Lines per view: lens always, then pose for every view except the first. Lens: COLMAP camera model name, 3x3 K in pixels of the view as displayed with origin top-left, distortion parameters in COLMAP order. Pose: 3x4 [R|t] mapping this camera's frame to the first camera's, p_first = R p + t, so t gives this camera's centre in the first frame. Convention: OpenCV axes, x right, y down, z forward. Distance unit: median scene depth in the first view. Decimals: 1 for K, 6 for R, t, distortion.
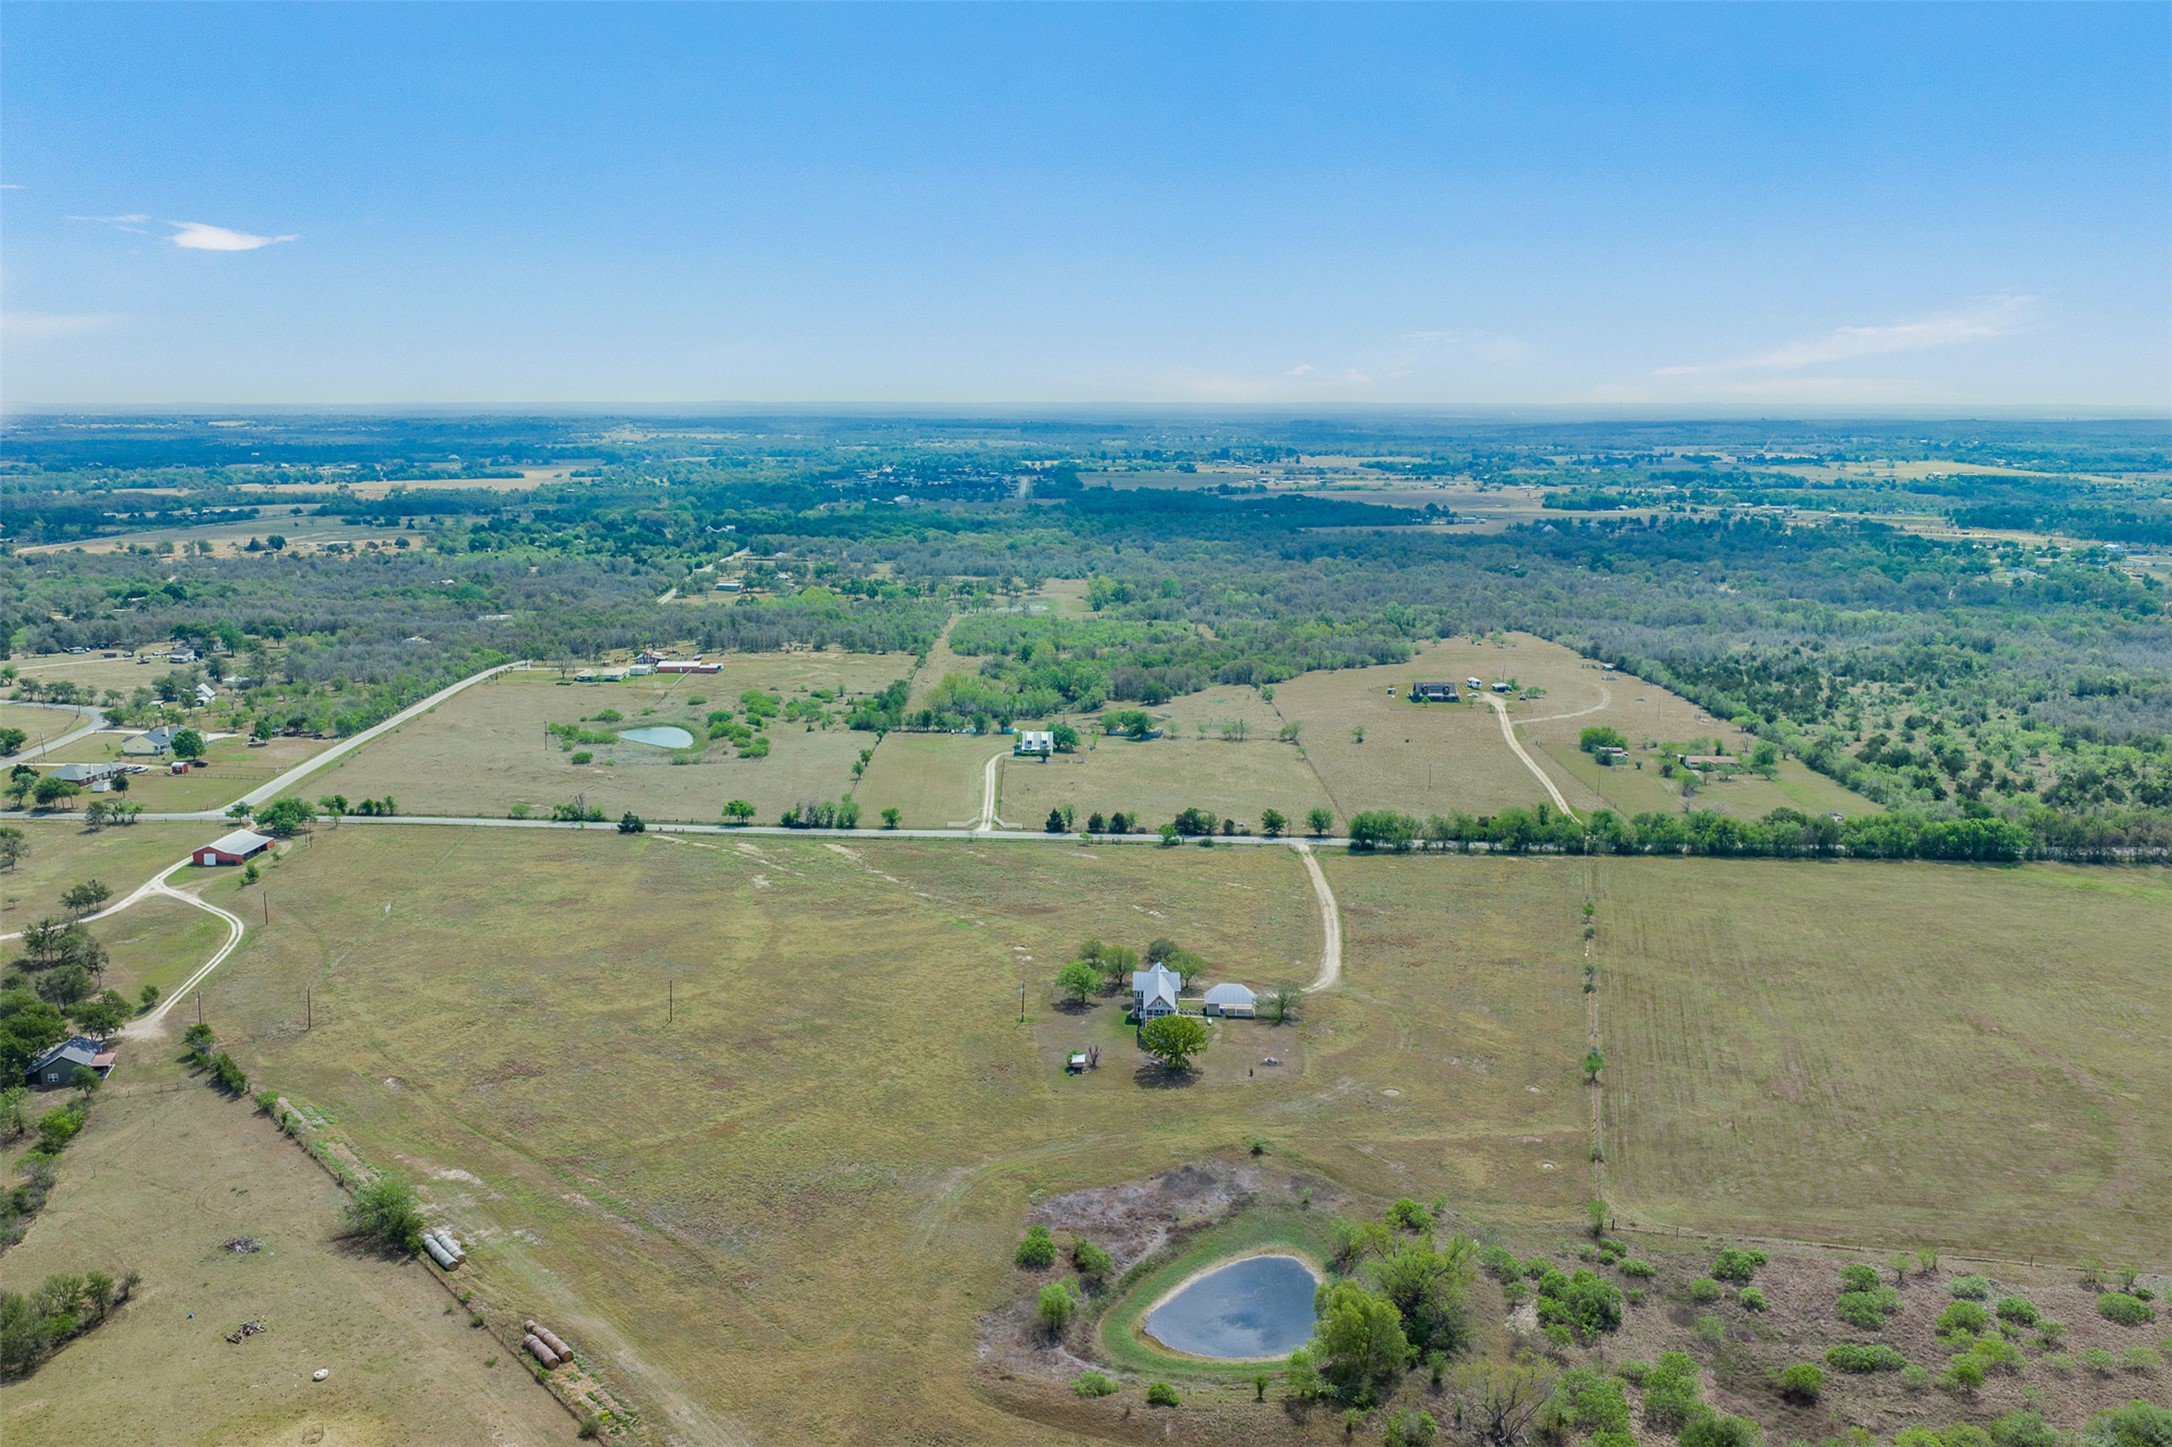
lens RADIAL K [[1804.5, 0, 1086.6], [0, 1804.5, 723.4], [0, 0, 1]] dist [0.028547, -0.039414]
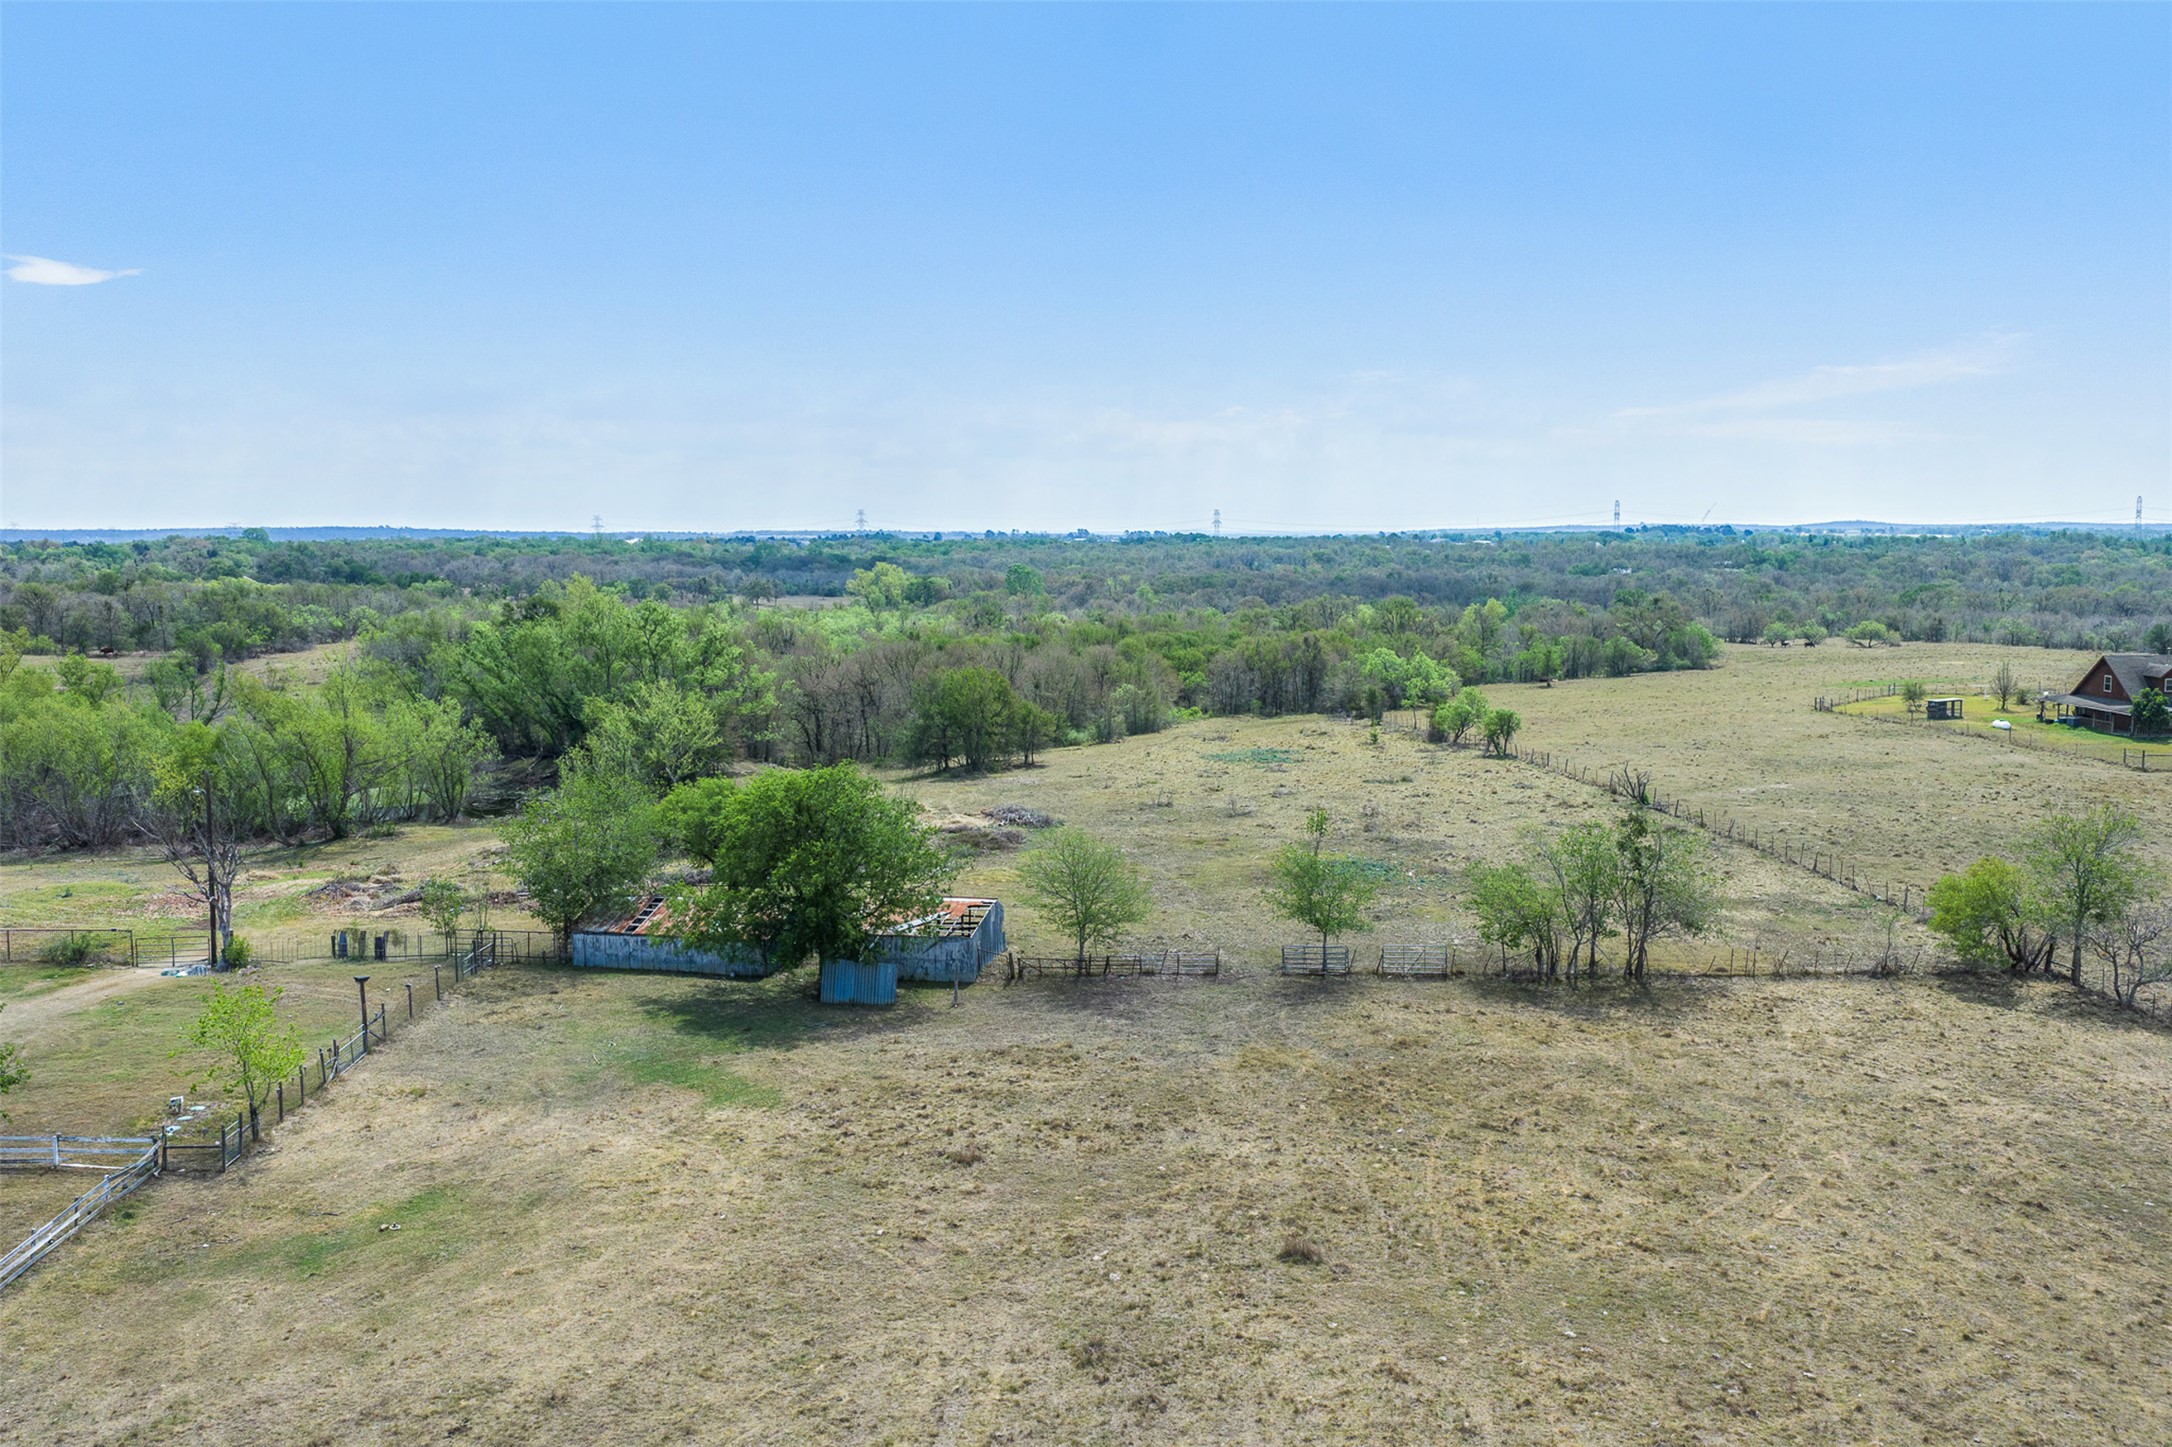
lens RADIAL K [[1804.5, 0, 1087.0], [0, 1804.5, 723.7], [0, 0, 1]] dist [0.028547, -0.039414]
pose [[0.996388, -0.016298, 0.083341, 0.047488], [0.022446, 0.997052, -0.073375, -0.000415], [-0.081900, 0.074980, 0.993816, 1.097275]]
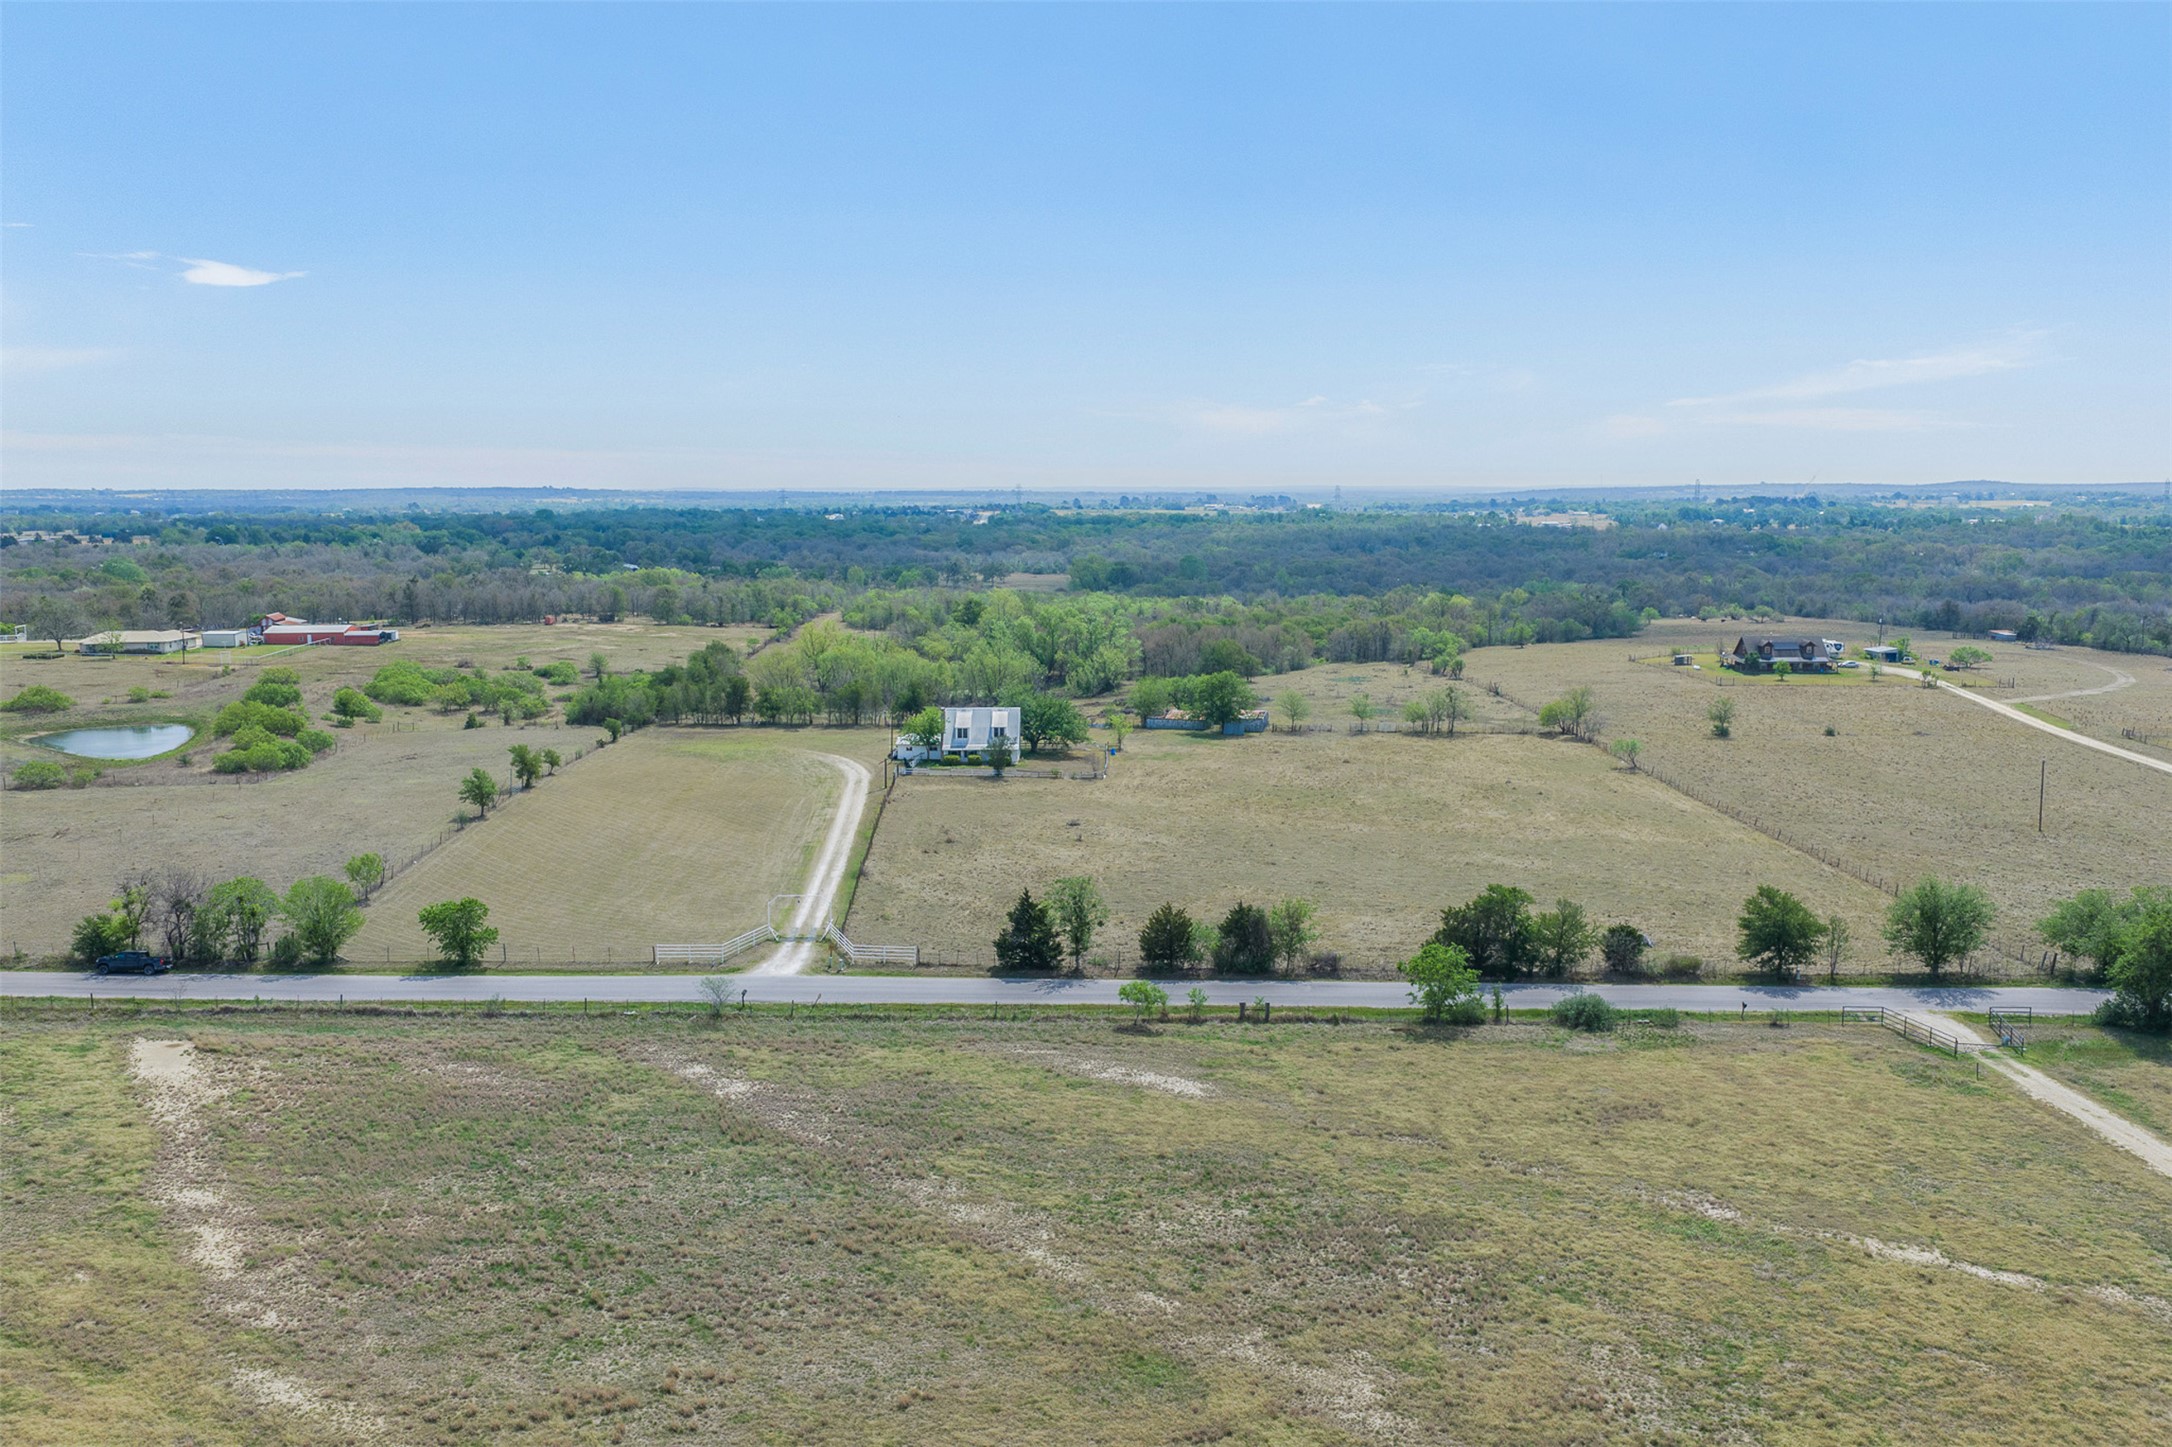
lens RADIAL K [[1804.5, 0, 1083.9], [0, 1804.5, 718.6], [0, 0, 1]] dist [0.028547, -0.039414]
pose [[0.999834, -0.009195, 0.015750, -0.012711], [0.010007, 0.998582, -0.052287, 0.034109], [-0.015247, 0.052436, 0.998508, 0.703892]]
